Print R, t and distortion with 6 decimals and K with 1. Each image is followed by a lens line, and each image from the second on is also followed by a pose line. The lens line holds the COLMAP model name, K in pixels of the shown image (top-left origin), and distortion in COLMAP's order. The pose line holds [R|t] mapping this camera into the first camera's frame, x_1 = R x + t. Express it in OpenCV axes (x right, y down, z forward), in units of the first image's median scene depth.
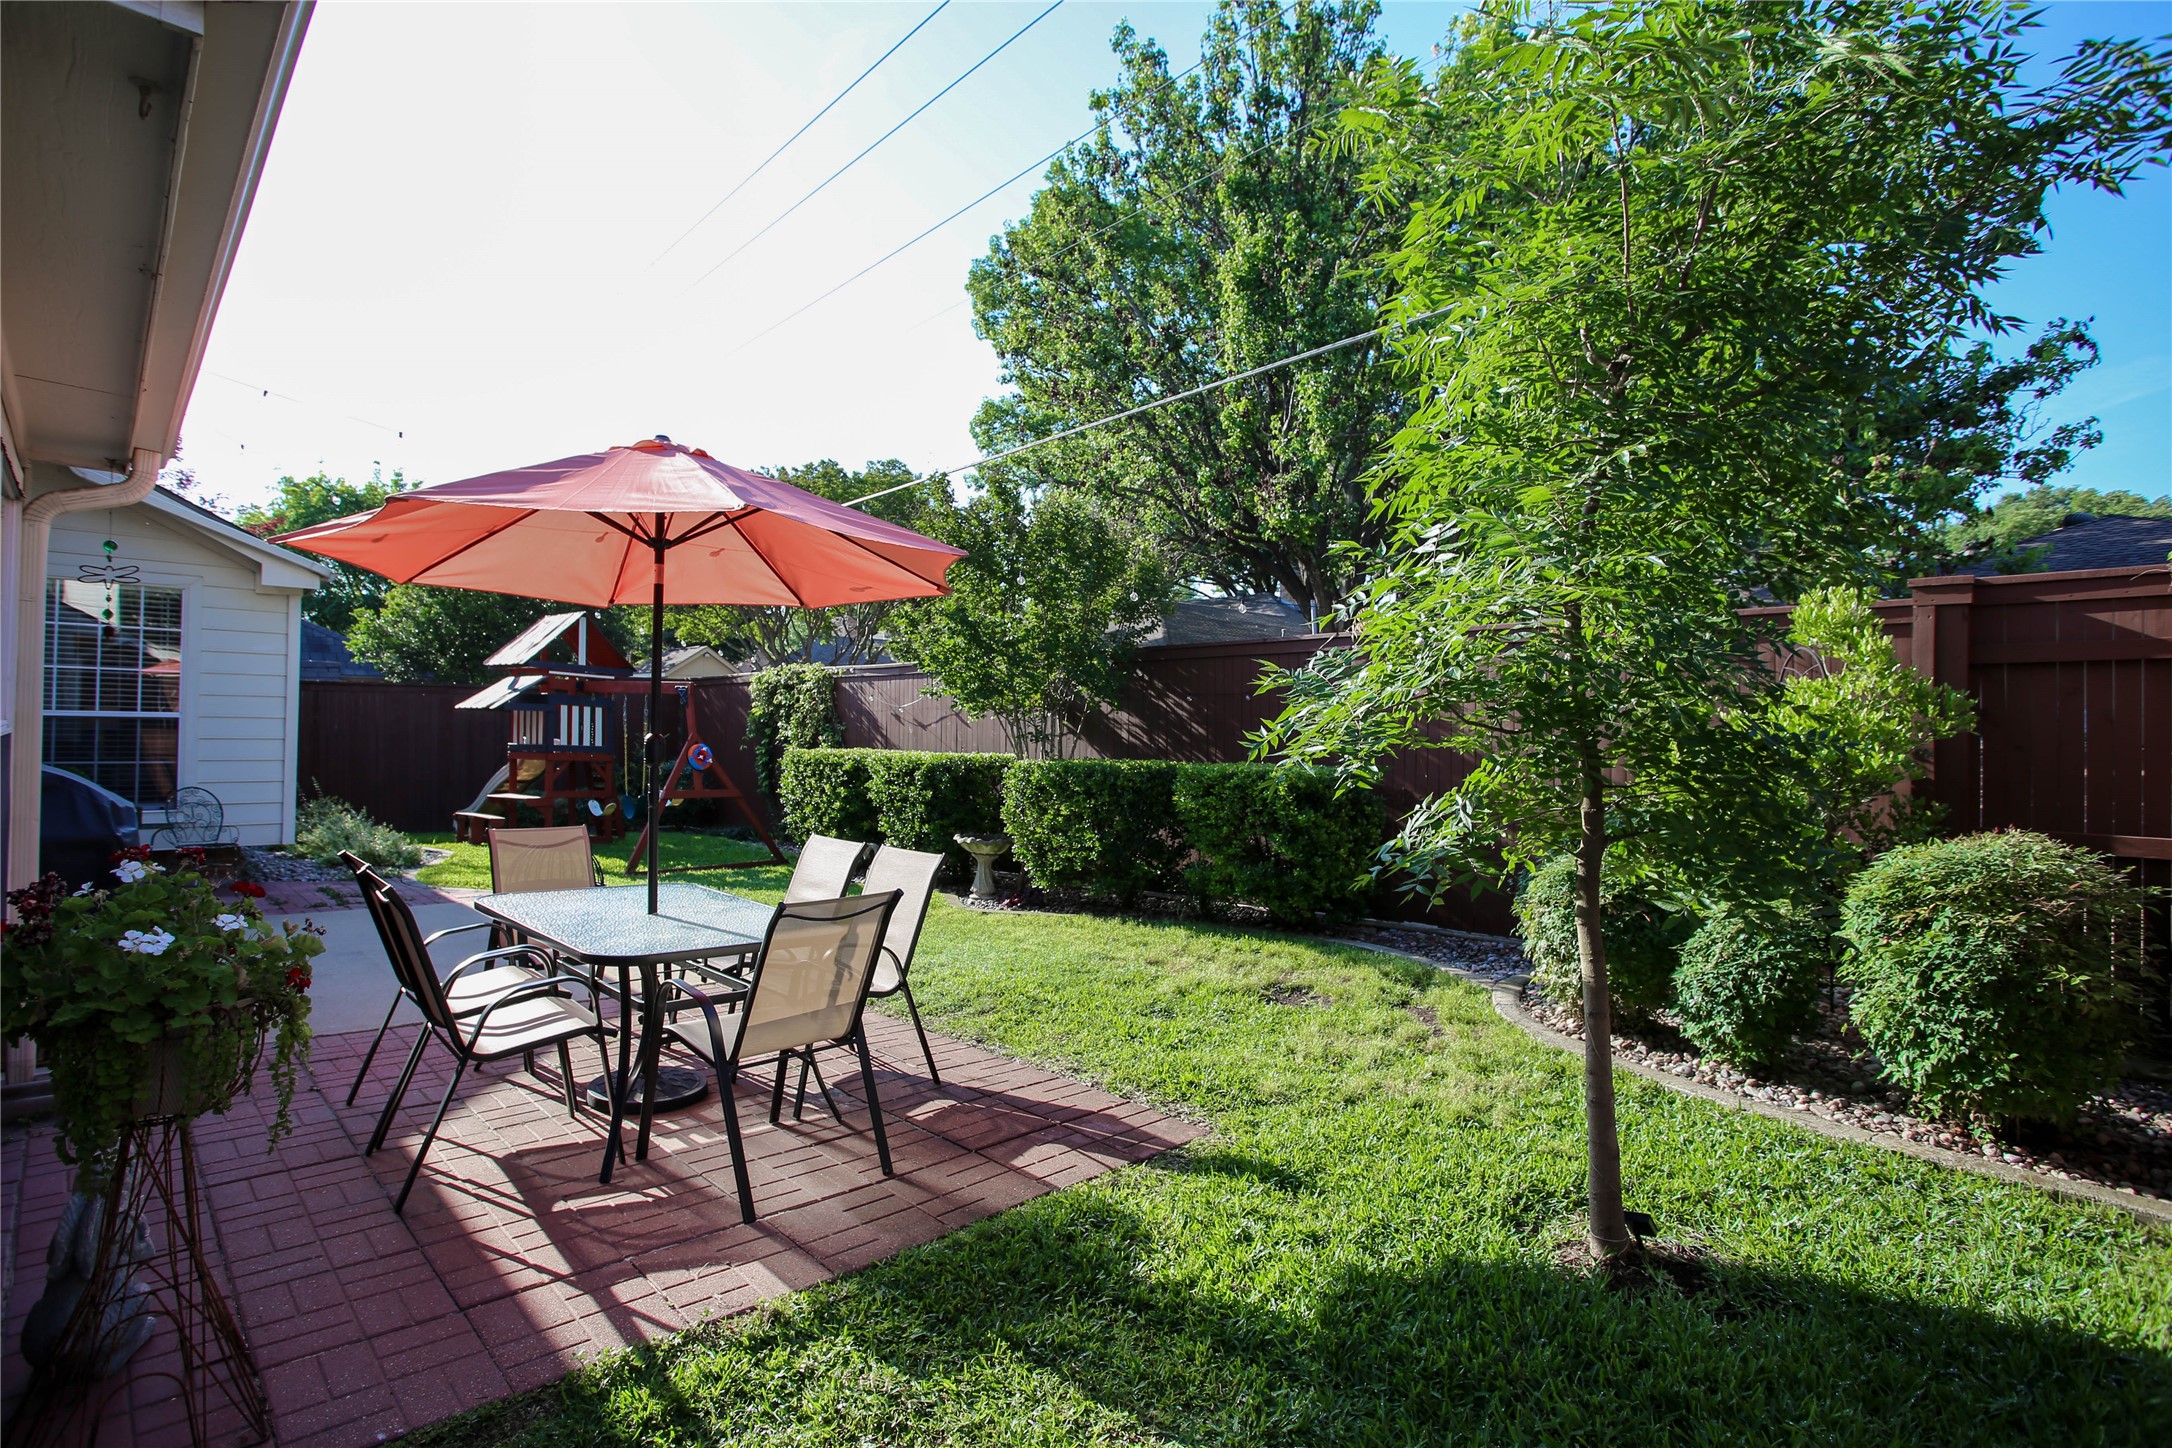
lens RADIAL K [[1053.0, 0, 1075.2], [0, 1053.0, 716.7], [0, 0, 1]] dist [-0.072148, 0.028761]
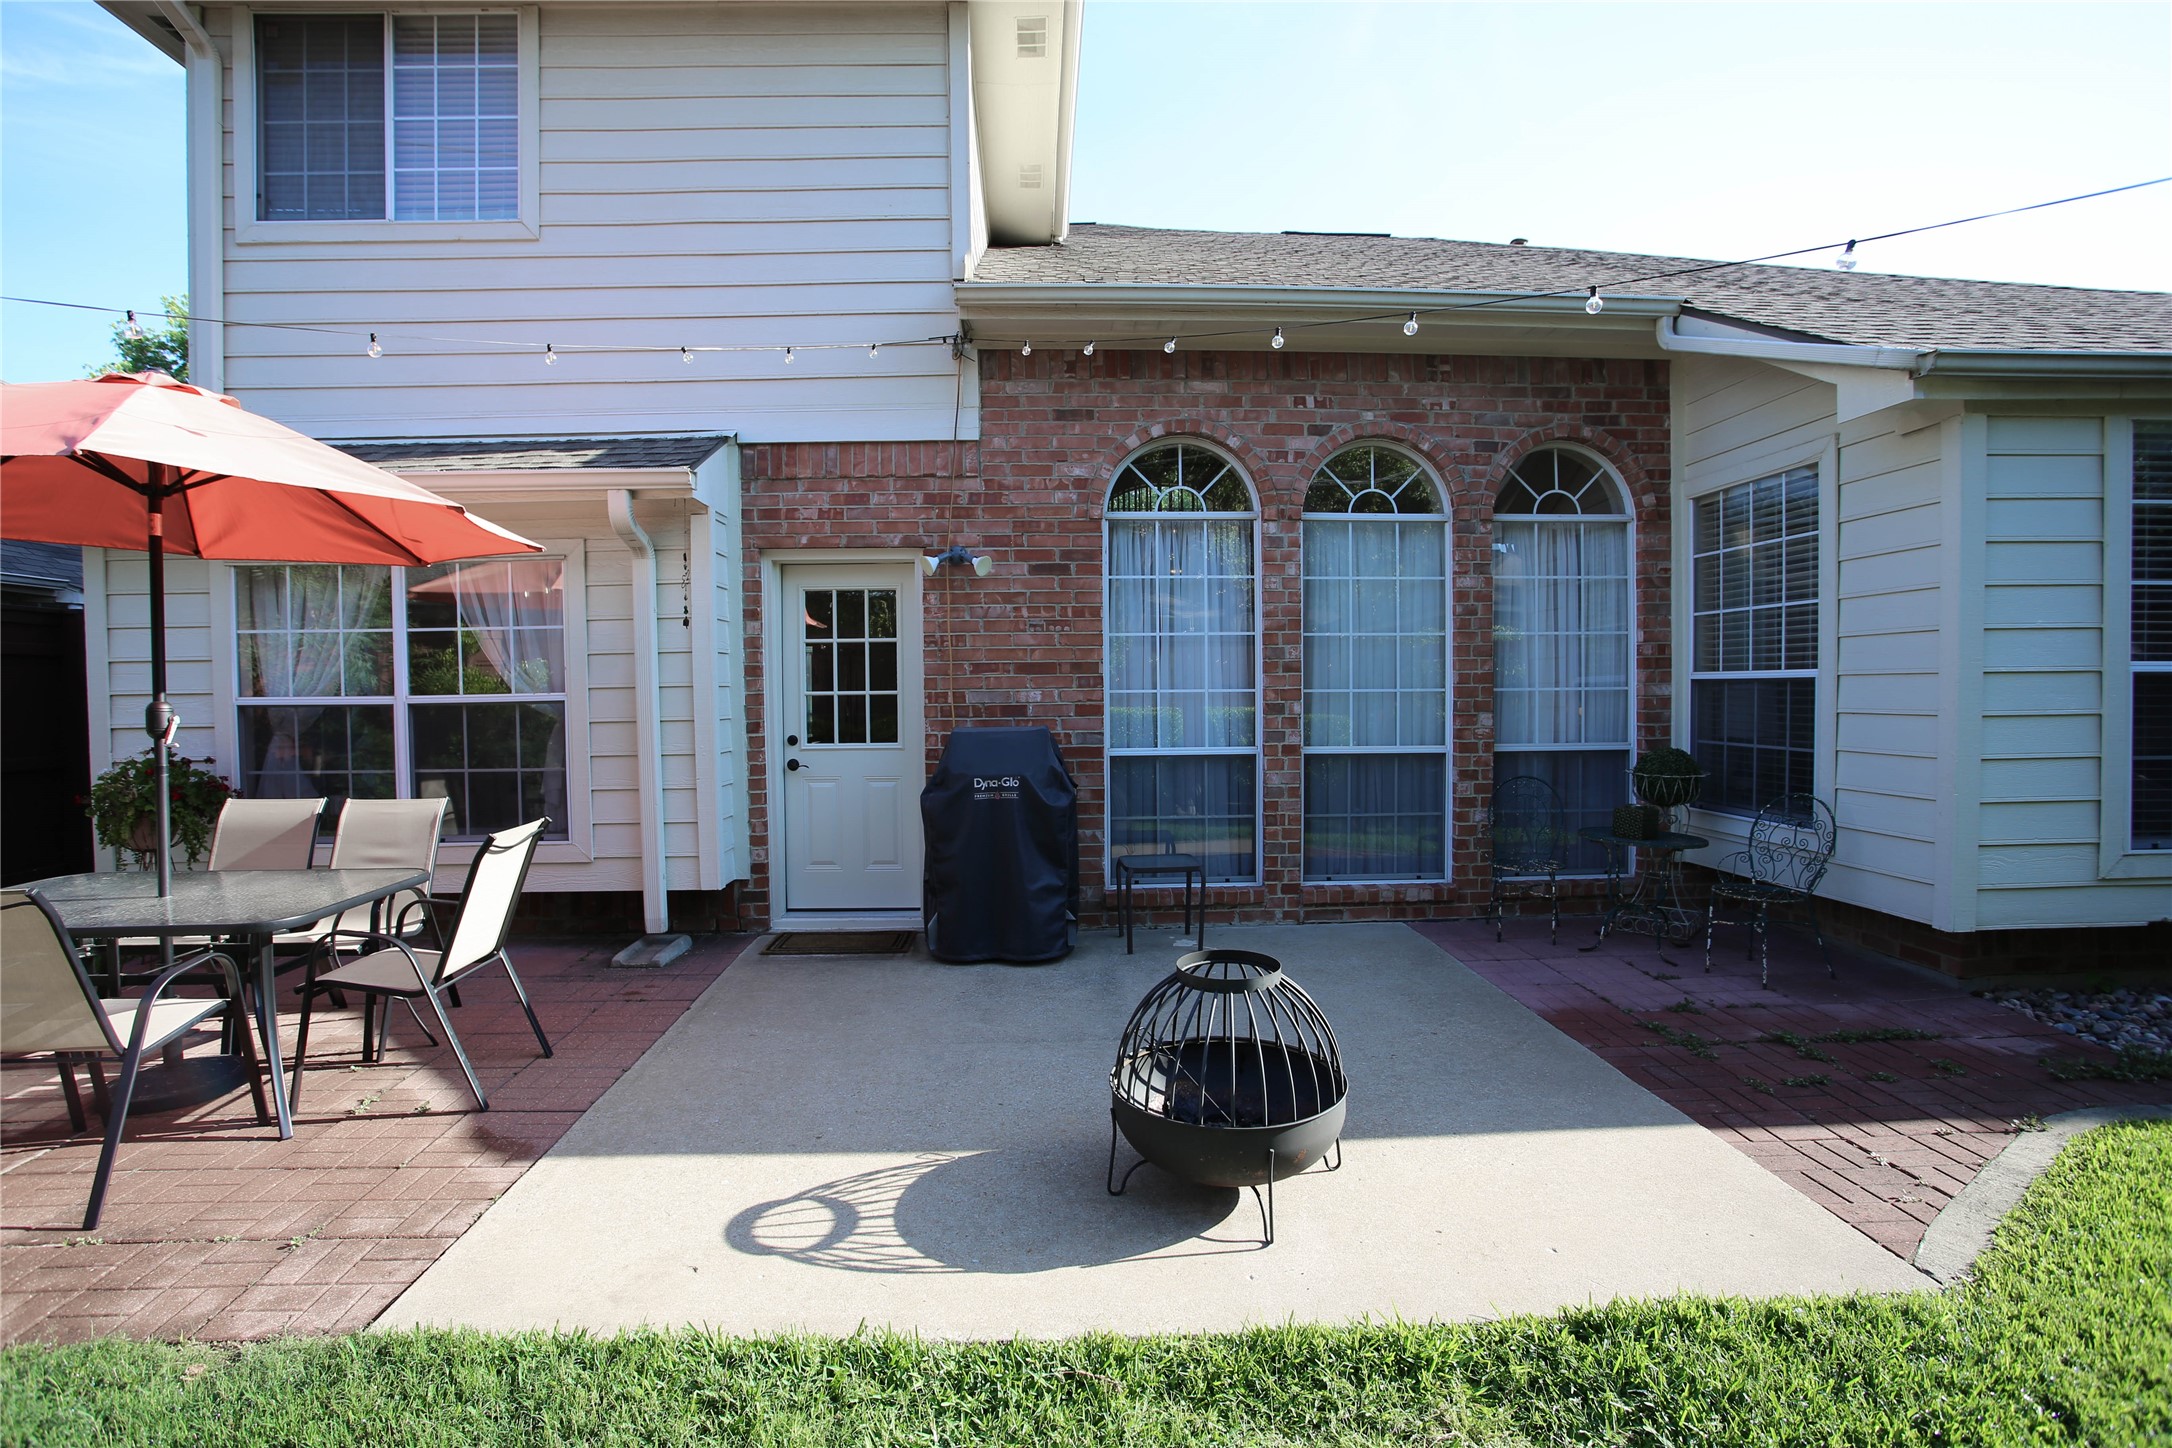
lens RADIAL K [[1059.2, 0, 1042.4], [0, 1059.2, 733.3], [0, 0, 1]] dist [-0.065764, 0.029921]
pose [[-0.662901, 0.025100, -0.748286, -0.250099], [0.010730, 0.999654, 0.024026, 0.030320], [0.748630, 0.007898, -0.662941, 2.204531]]
